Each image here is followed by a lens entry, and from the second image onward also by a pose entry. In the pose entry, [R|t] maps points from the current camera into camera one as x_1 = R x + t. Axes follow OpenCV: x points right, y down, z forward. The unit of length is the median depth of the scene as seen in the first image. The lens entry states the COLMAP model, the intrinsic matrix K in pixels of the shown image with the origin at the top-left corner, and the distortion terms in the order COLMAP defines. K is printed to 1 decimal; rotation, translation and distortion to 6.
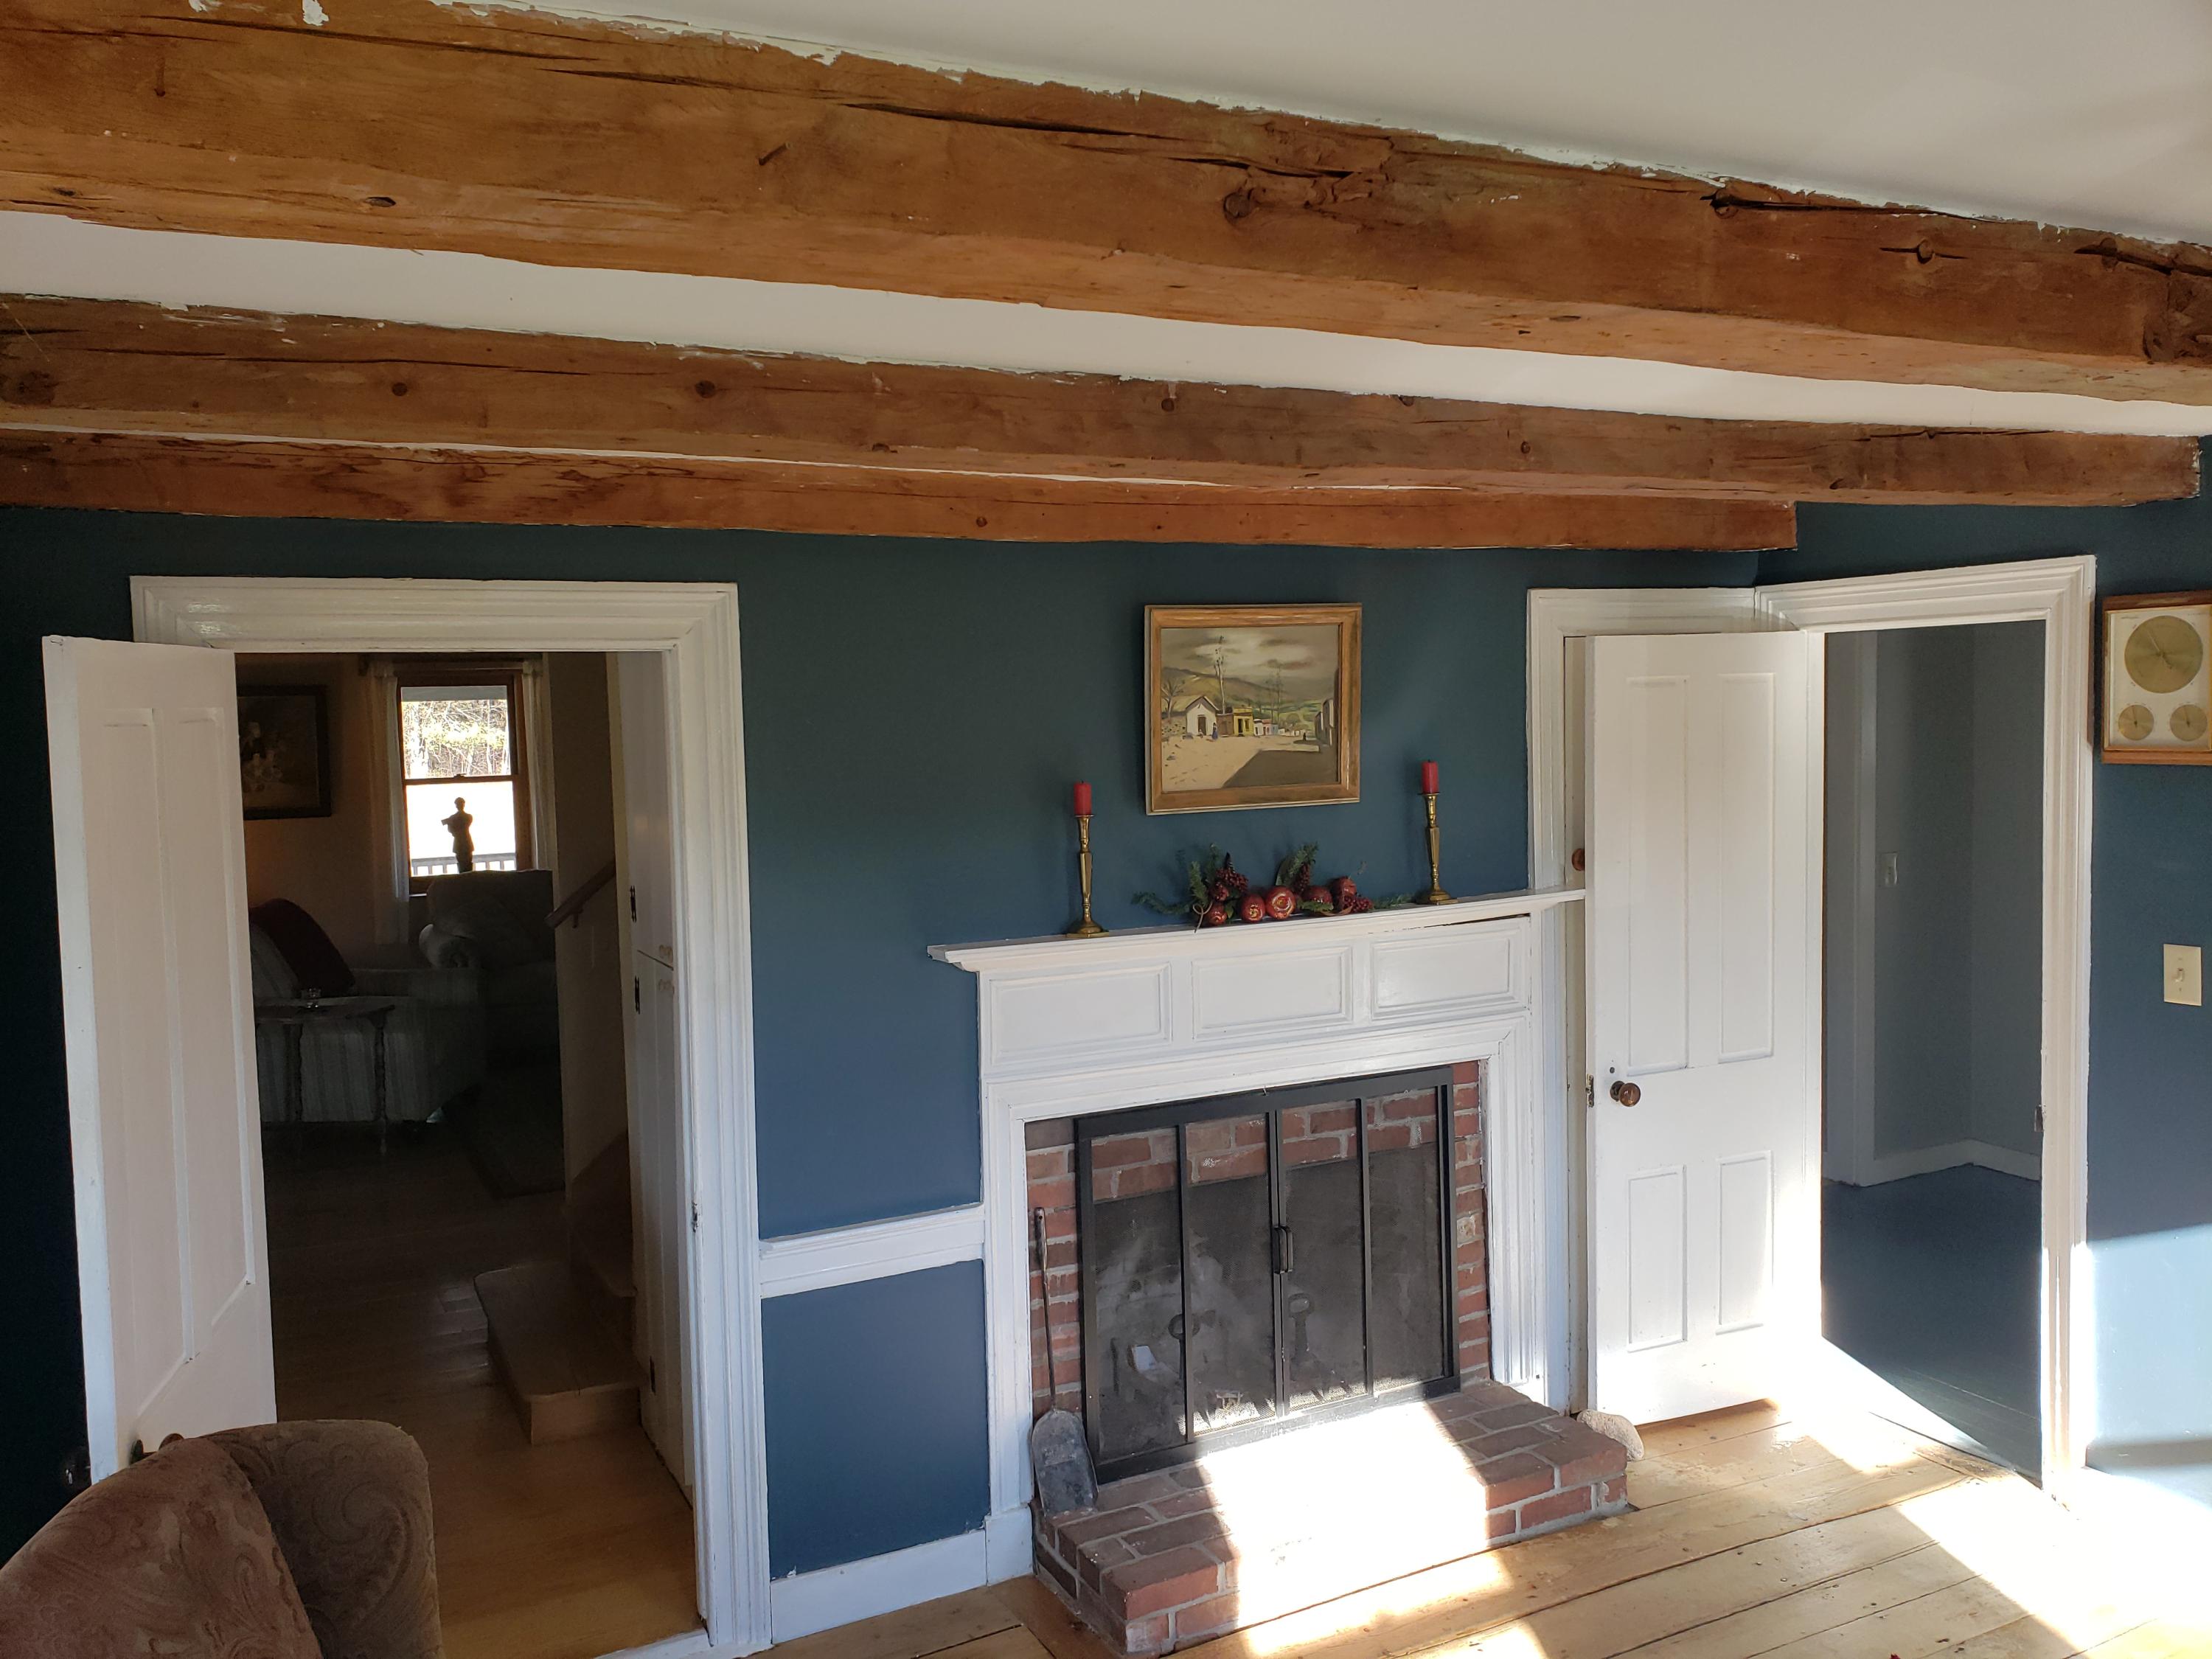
lens RADIAL K [[1700.5, 0, 1102.9], [0, 1700.5, 809.2], [0, 0, 1]] dist [0.111078, -0.250022]
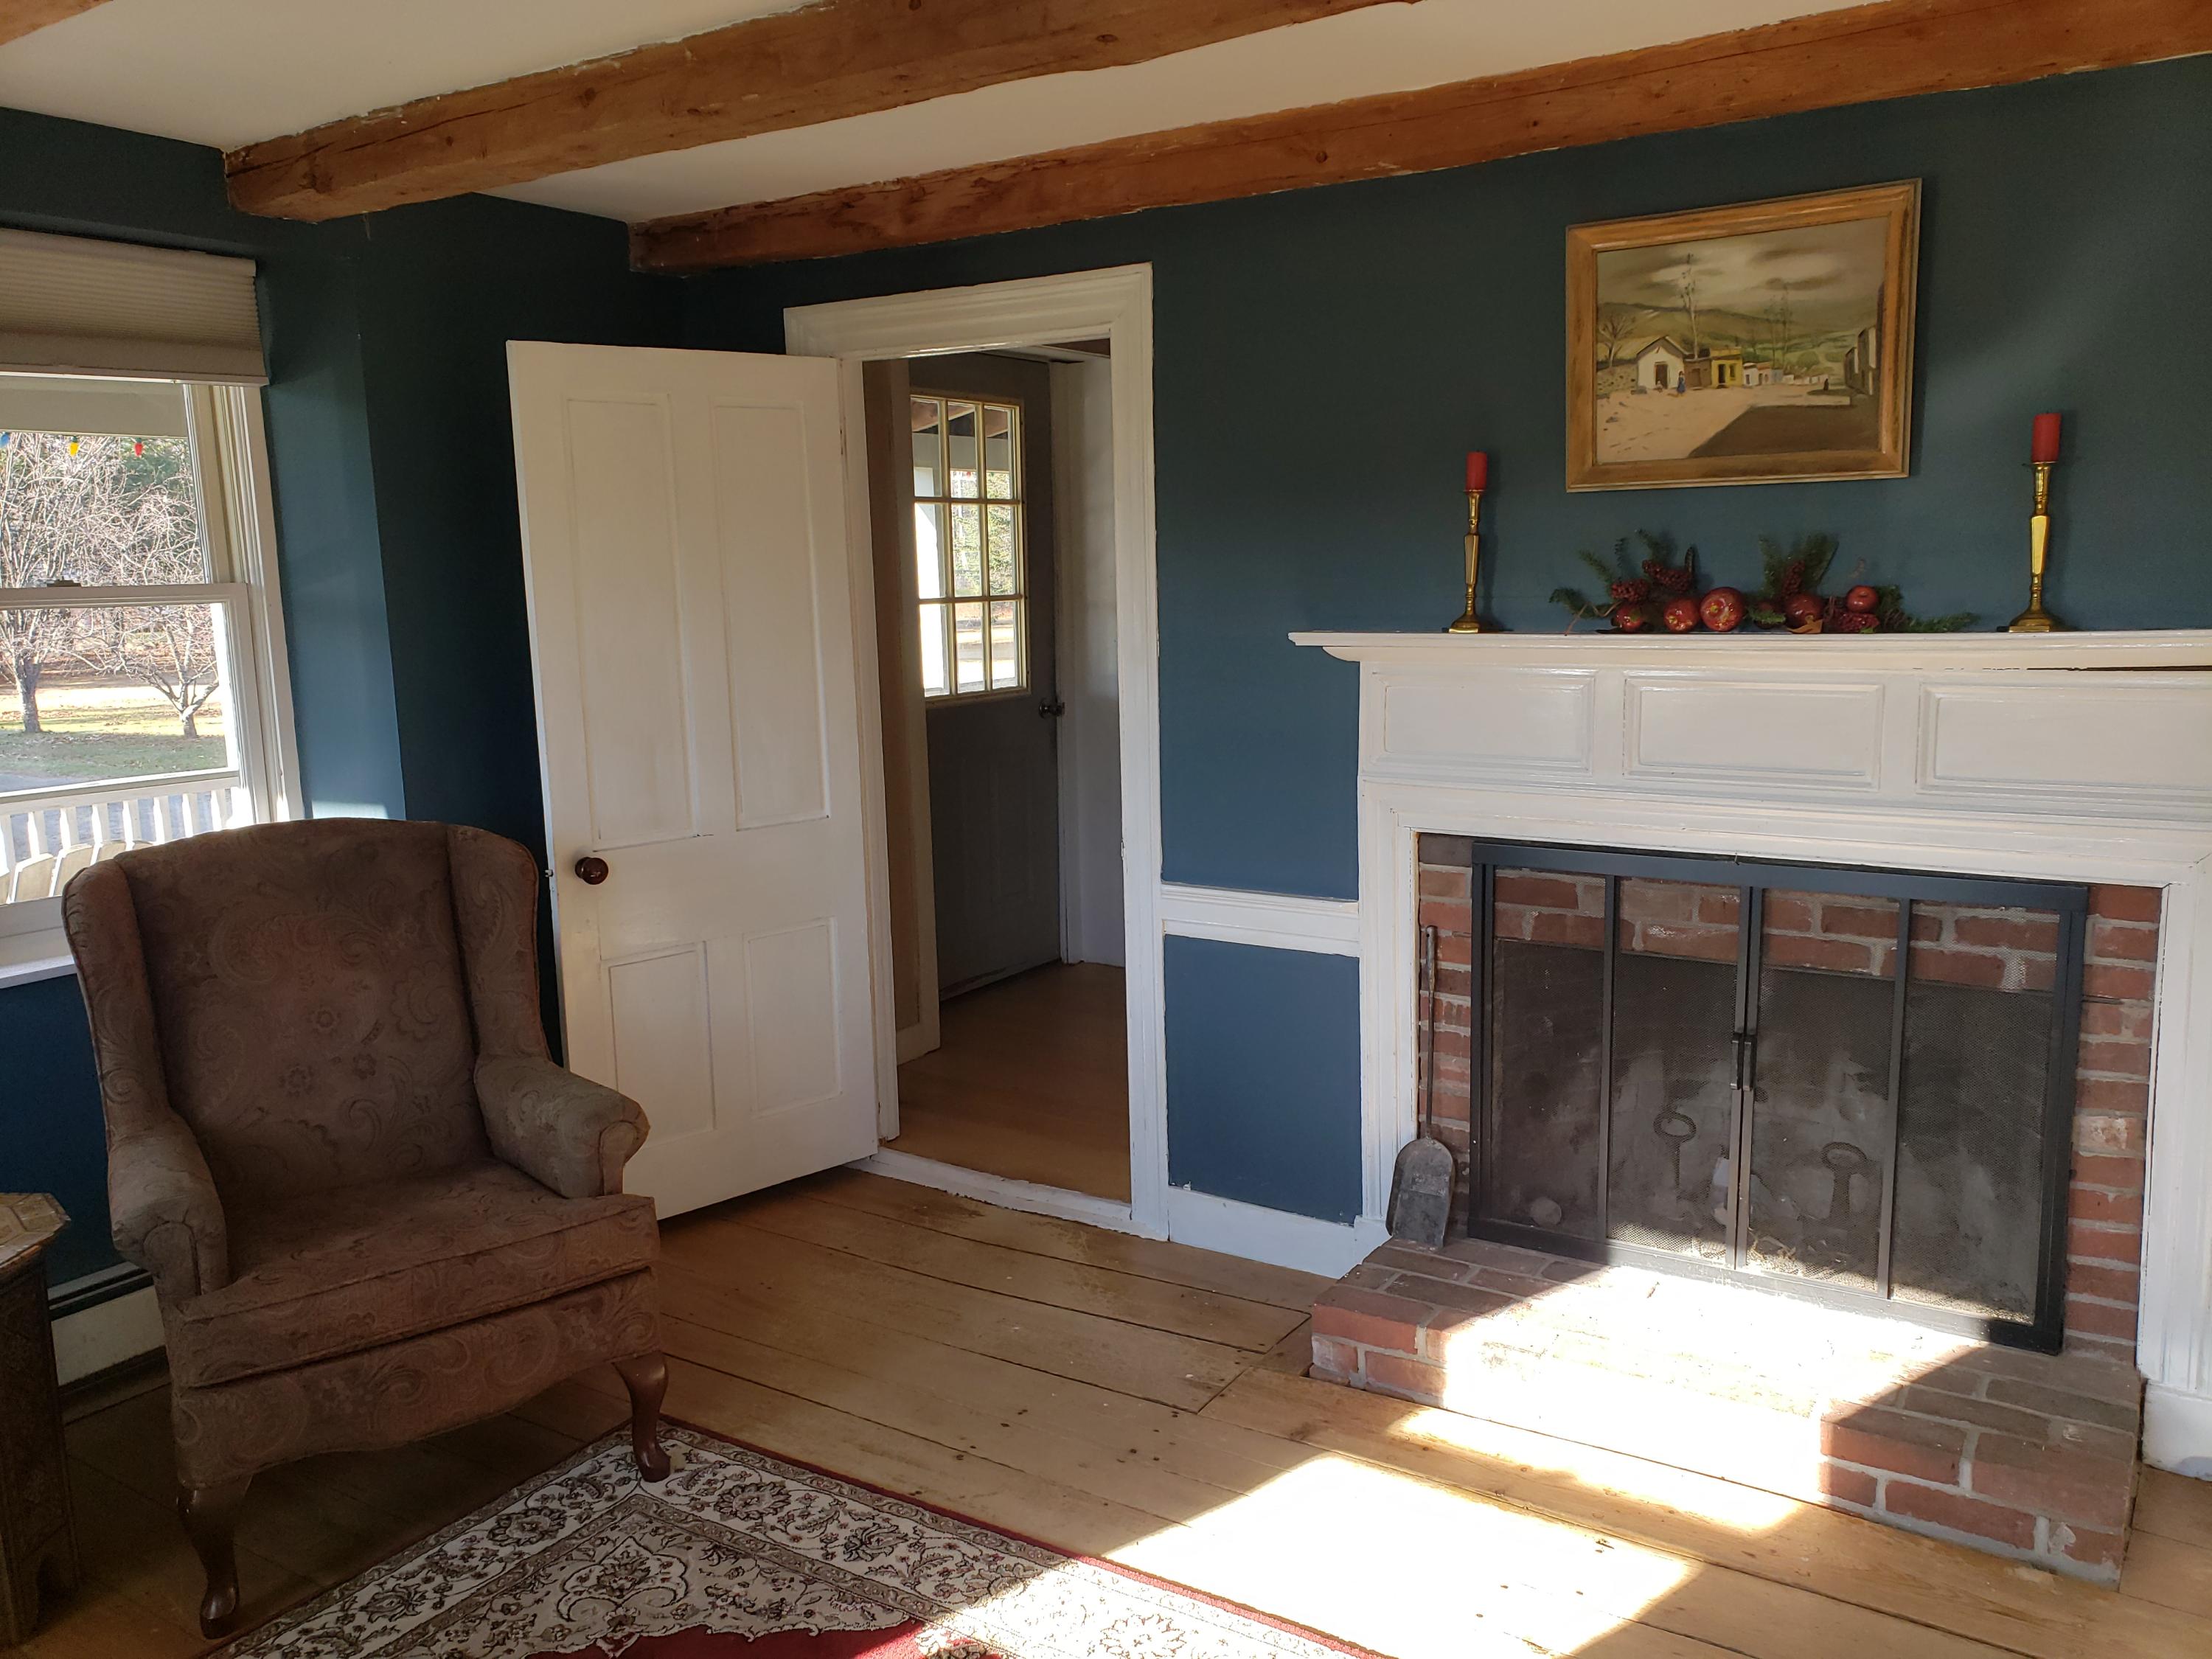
lens RADIAL K [[1732.0, 0, 1112.1], [0, 1732.0, 832.1], [0, 0, 1]] dist [0.007678, 0.014432]
pose [[0.502096, 0.152504, -0.851260, 0.641897], [-0.041020, 0.987421, 0.152702, 0.046360], [0.863839, -0.041752, 0.502035, 0.372529]]
